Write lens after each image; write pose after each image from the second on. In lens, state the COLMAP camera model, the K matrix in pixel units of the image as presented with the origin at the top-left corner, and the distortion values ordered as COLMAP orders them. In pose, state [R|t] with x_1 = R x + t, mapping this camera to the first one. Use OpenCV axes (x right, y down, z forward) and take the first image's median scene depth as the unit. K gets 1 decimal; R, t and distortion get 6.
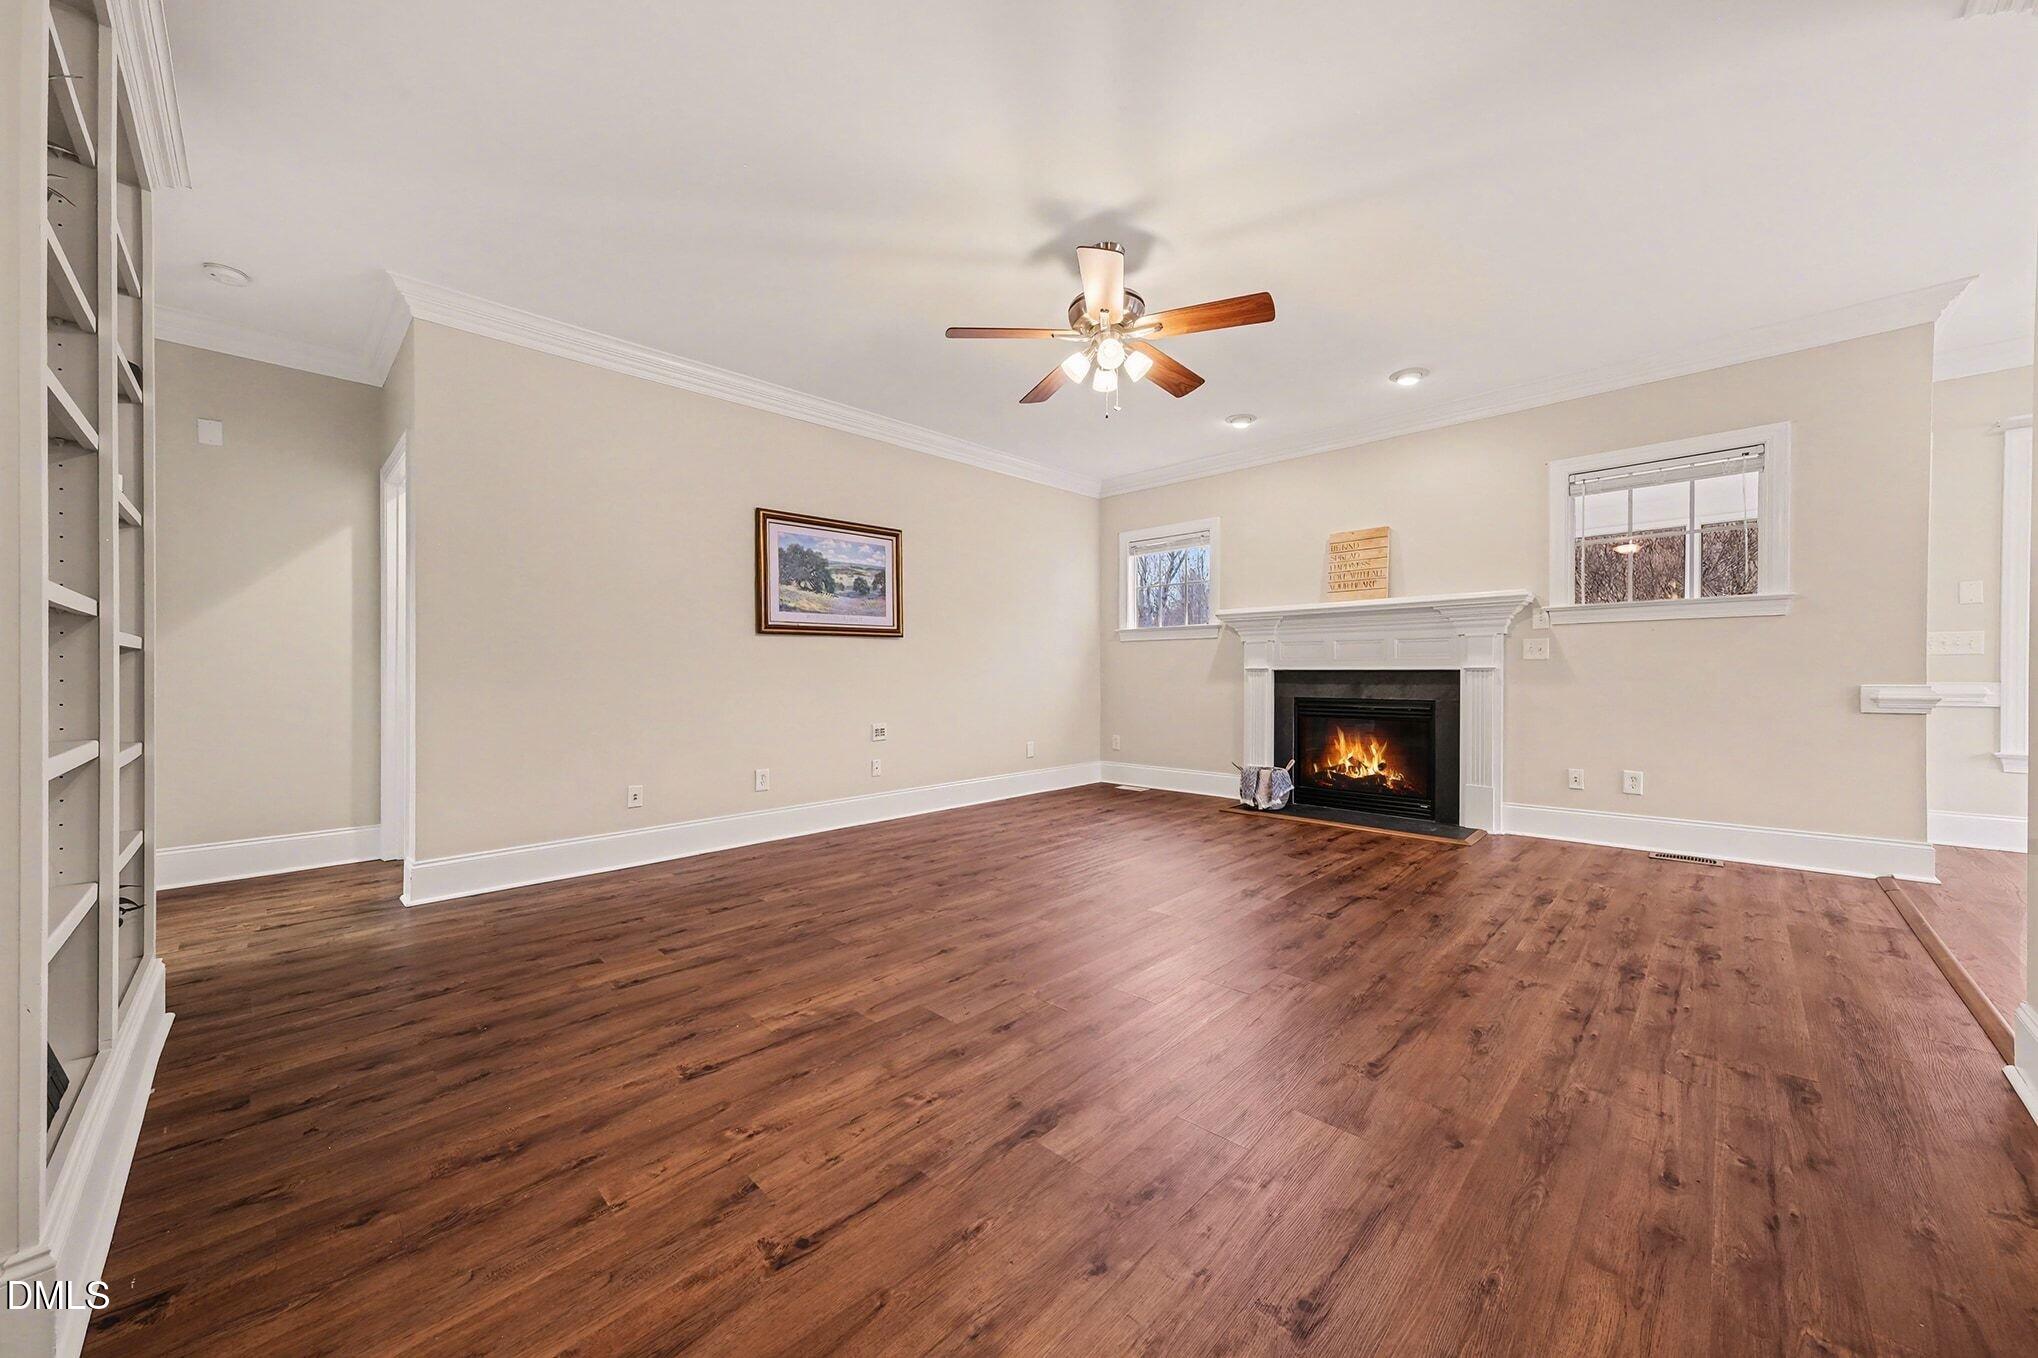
lens RADIAL K [[734.8, 0, 1019.0], [0, 734.8, 679.0], [0, 0, 1]] dist [0.000217, 0.000044]
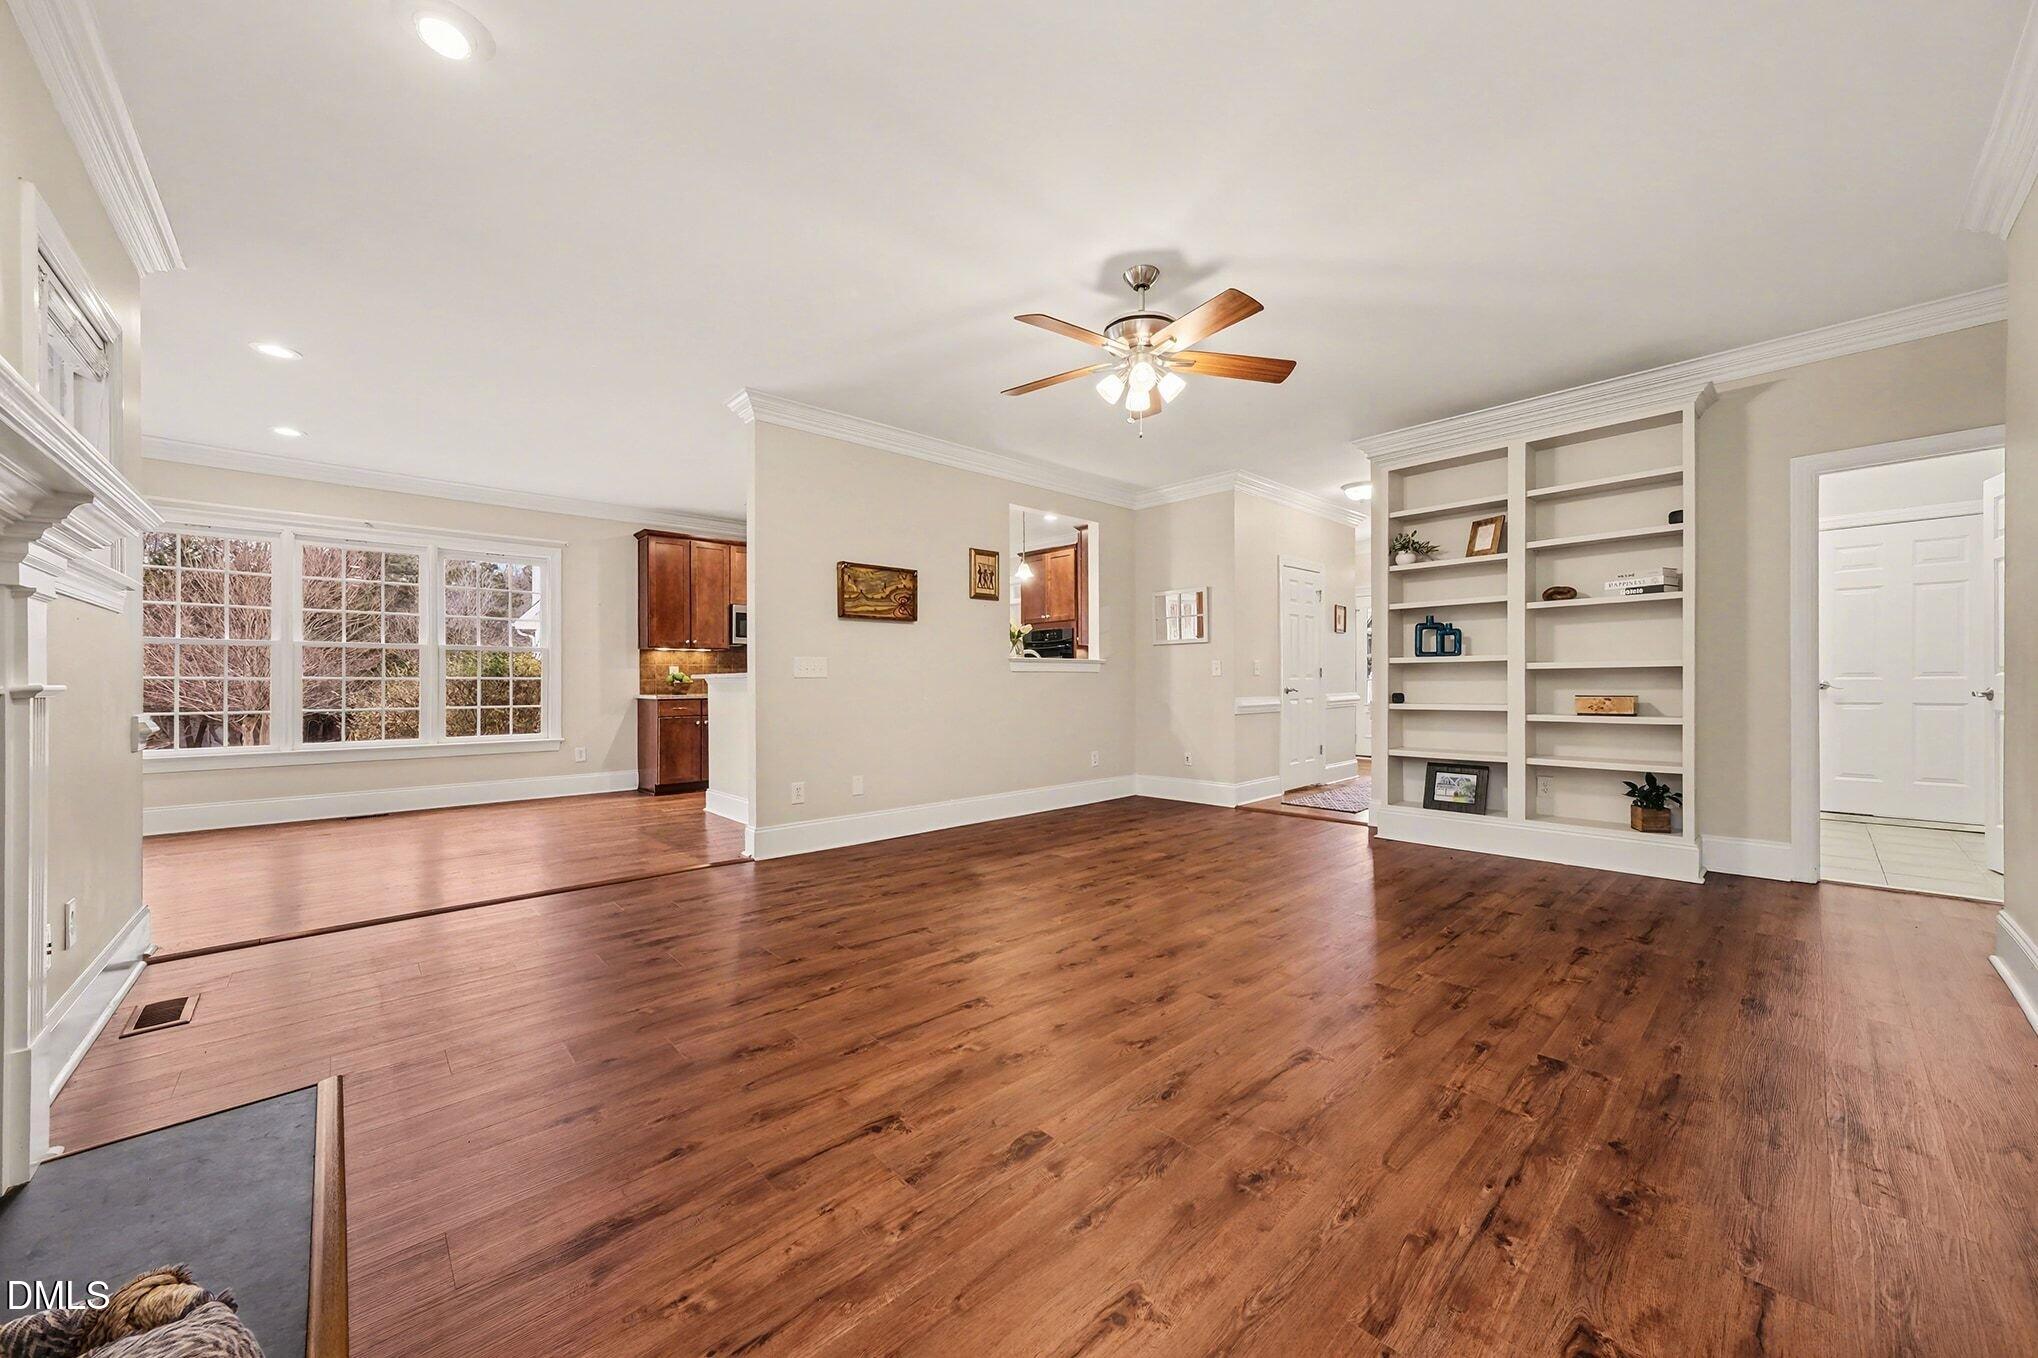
lens RADIAL K [[734.8, 0, 1019.0], [0, 734.8, 679.0], [0, 0, 1]] dist [0.000217, 0.000044]
pose [[-0.998687, 0.011270, 0.049965, 0.226750], [0.011375, 0.999934, 0.001808, -0.022319], [-0.049941, 0.002374, -0.998749, 1.941558]]
